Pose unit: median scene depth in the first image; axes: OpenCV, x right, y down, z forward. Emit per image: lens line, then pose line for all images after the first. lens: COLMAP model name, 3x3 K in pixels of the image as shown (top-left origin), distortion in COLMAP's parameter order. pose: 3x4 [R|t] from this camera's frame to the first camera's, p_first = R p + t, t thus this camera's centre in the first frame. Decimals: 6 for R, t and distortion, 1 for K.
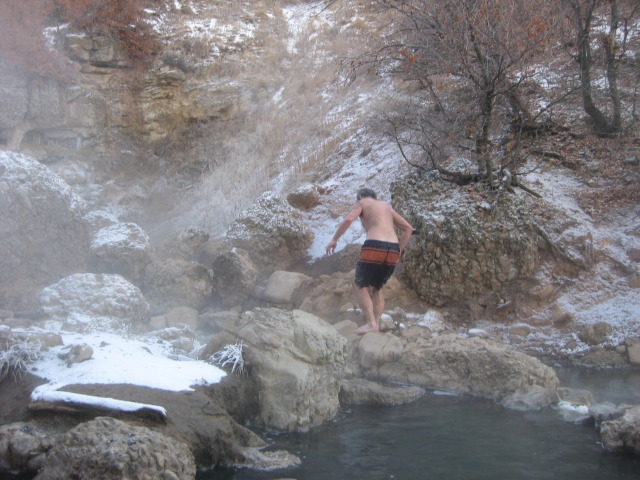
lens RADIAL K [[706.6, 0, 318.4], [0, 706.6, 225.6], [0, 0, 1]] dist [-0.179669, 0.147747]
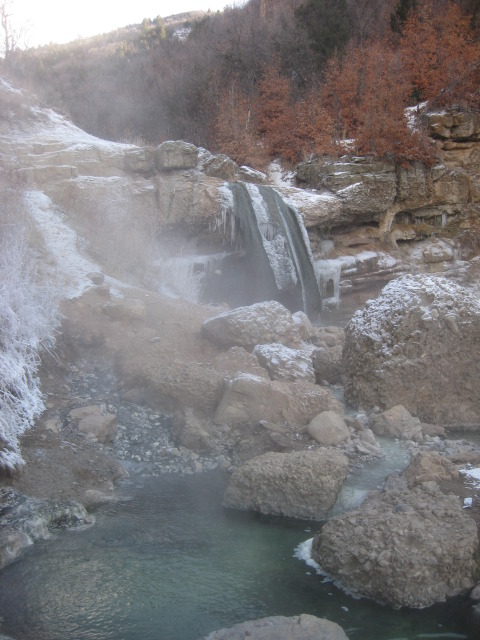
lens RADIAL K [[706.2, 0, 244.5], [0, 706.2, 320.8], [0, 0, 1]] dist [-0.177419, 0.135909]
pose [[0.841205, 0.018552, -0.540398, -0.106150], [0.017562, 0.997946, 0.061598, -0.116398], [0.540431, -0.061307, 0.839152, -0.106178]]
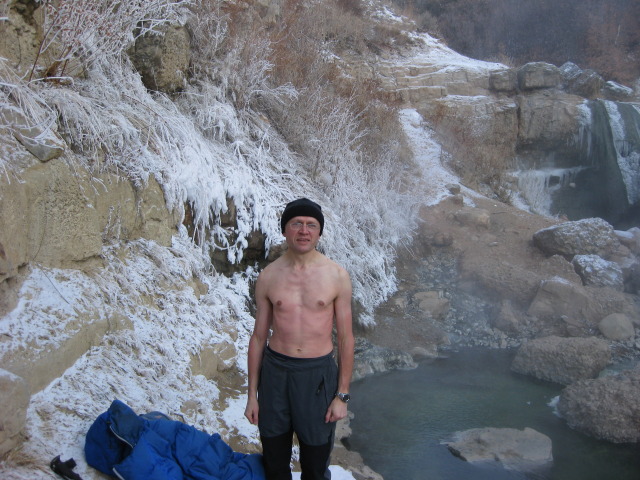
lens RADIAL K [[706.2, 0, 319.8], [0, 706.2, 232.1], [0, 0, 1]] dist [-0.177419, 0.135909]
pose [[0.540799, 0.076119, -0.837701, 0.150124], [-0.017162, 0.996688, 0.079487, -0.148952], [0.840977, -0.028610, 0.540314, -0.276909]]
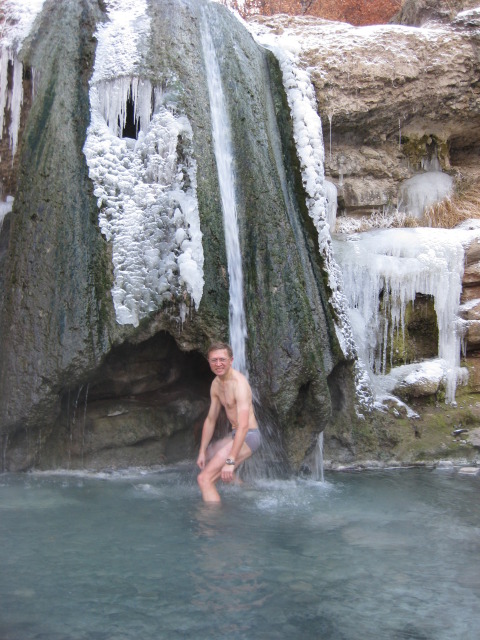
lens RADIAL K [[704.0, 0, 240.0], [0, 704.0, 320.0], [0, 0, 1]] dist [-0.177661, 0.132727]
pose [[0.615329, -0.028486, -0.787755, -0.832189], [0.018039, 0.999594, -0.022056, -0.063470], [0.788064, -0.000639, 0.615593, 1.740473]]
